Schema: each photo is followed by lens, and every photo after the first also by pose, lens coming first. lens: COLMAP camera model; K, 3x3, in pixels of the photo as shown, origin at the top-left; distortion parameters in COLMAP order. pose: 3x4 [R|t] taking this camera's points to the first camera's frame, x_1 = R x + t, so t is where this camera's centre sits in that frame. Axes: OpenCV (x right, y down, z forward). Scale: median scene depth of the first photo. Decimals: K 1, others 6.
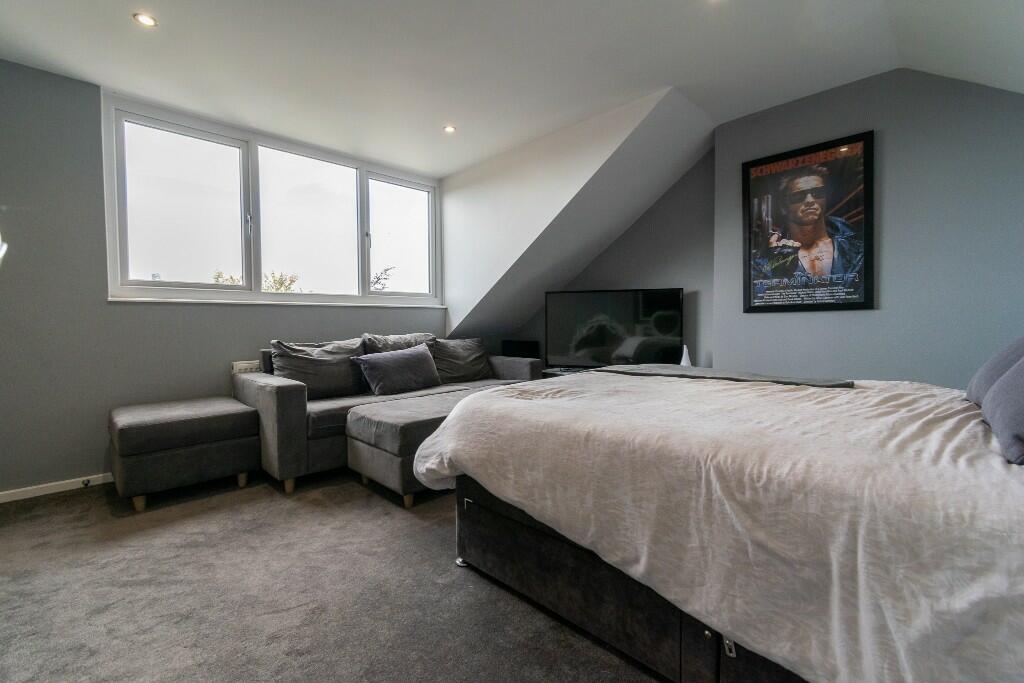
lens RADIAL K [[453.4, 0, 513.6], [0, 453.4, 338.7], [0, 0, 1]] dist [0.004152, -0.001632]
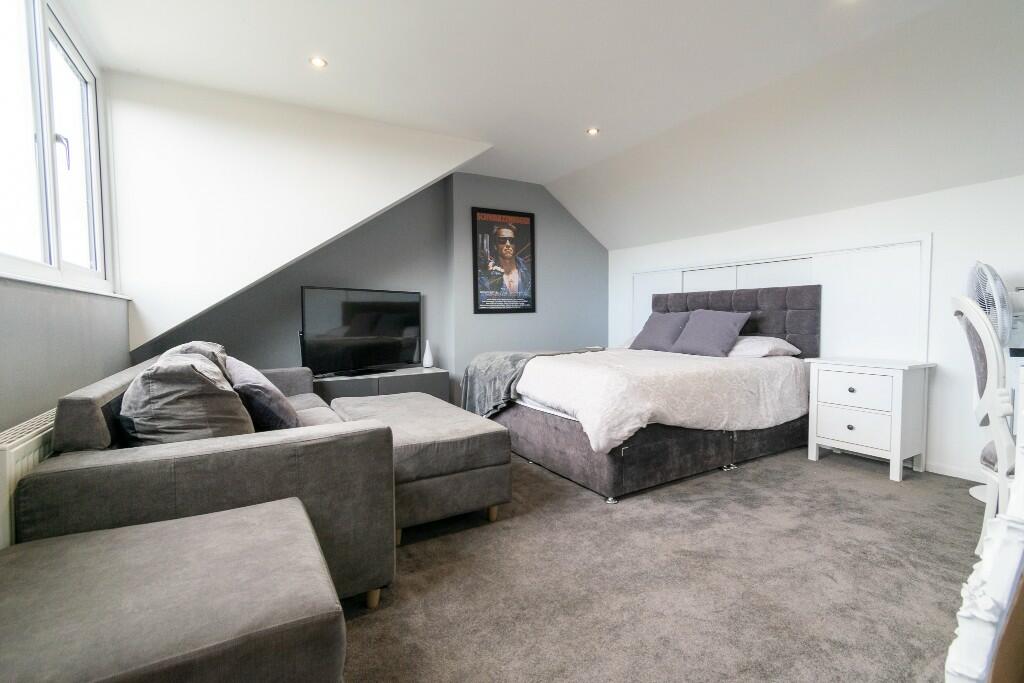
lens RADIAL K [[453.4, 0, 513.1], [0, 453.4, 339.5], [0, 0, 1]] dist [0.004152, -0.001632]
pose [[0.246072, -0.043835, 0.968260, -0.896388], [0.047514, 0.998321, 0.033121, -0.019500], [-0.968086, 0.037856, 0.247742, 0.585139]]
